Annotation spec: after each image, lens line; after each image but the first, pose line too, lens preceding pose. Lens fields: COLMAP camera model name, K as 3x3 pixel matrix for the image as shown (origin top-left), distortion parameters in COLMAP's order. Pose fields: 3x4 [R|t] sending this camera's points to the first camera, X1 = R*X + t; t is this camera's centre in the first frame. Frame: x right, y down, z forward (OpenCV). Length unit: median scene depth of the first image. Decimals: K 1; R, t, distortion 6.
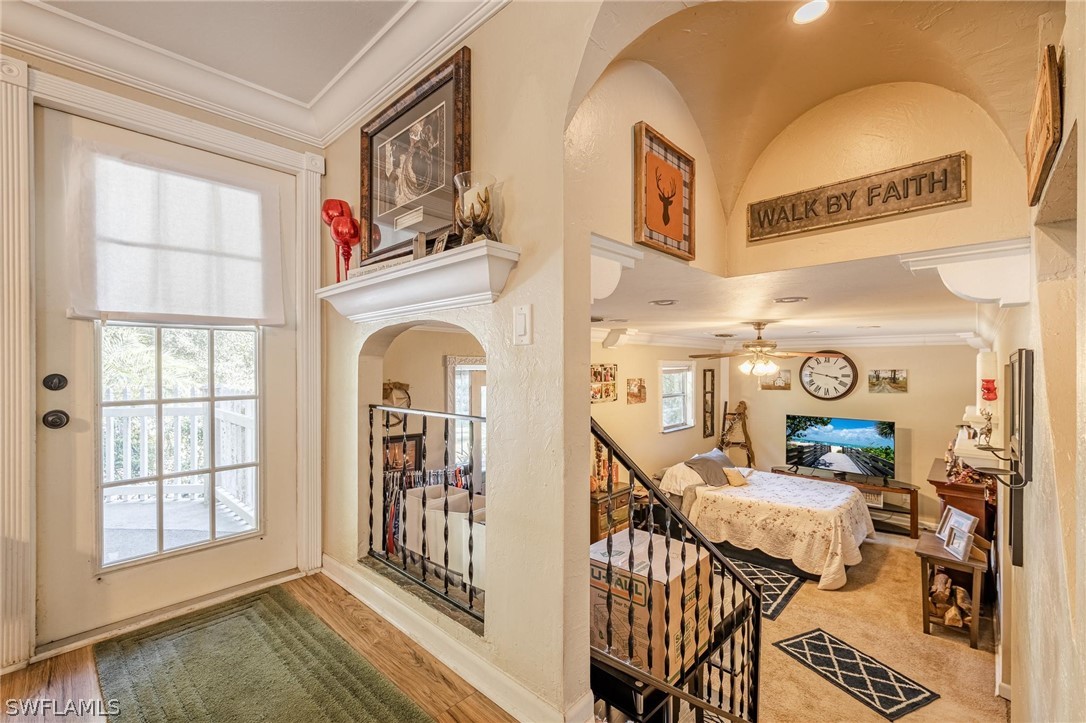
lens RADIAL K [[465.8, 0, 545.3], [0, 465.8, 370.3], [0, 0, 1]] dist [-0.000449, -0.000045]
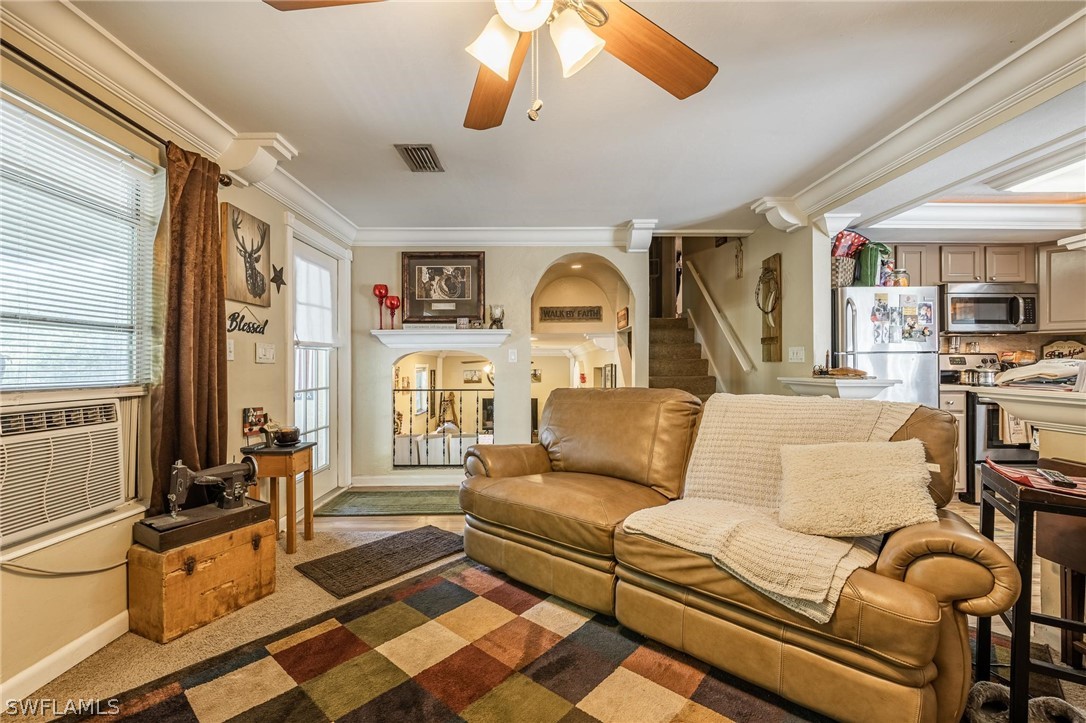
lens RADIAL K [[465.9, 0, 543.0], [0, 465.9, 361.5], [0, 0, 1]] dist [0.000047, -0.000042]
pose [[0.721687, 0.005972, 0.692194, -1.363884], [0.008098, 0.999822, -0.017068, -0.005035], [-0.692172, 0.017923, 0.721510, -0.896530]]
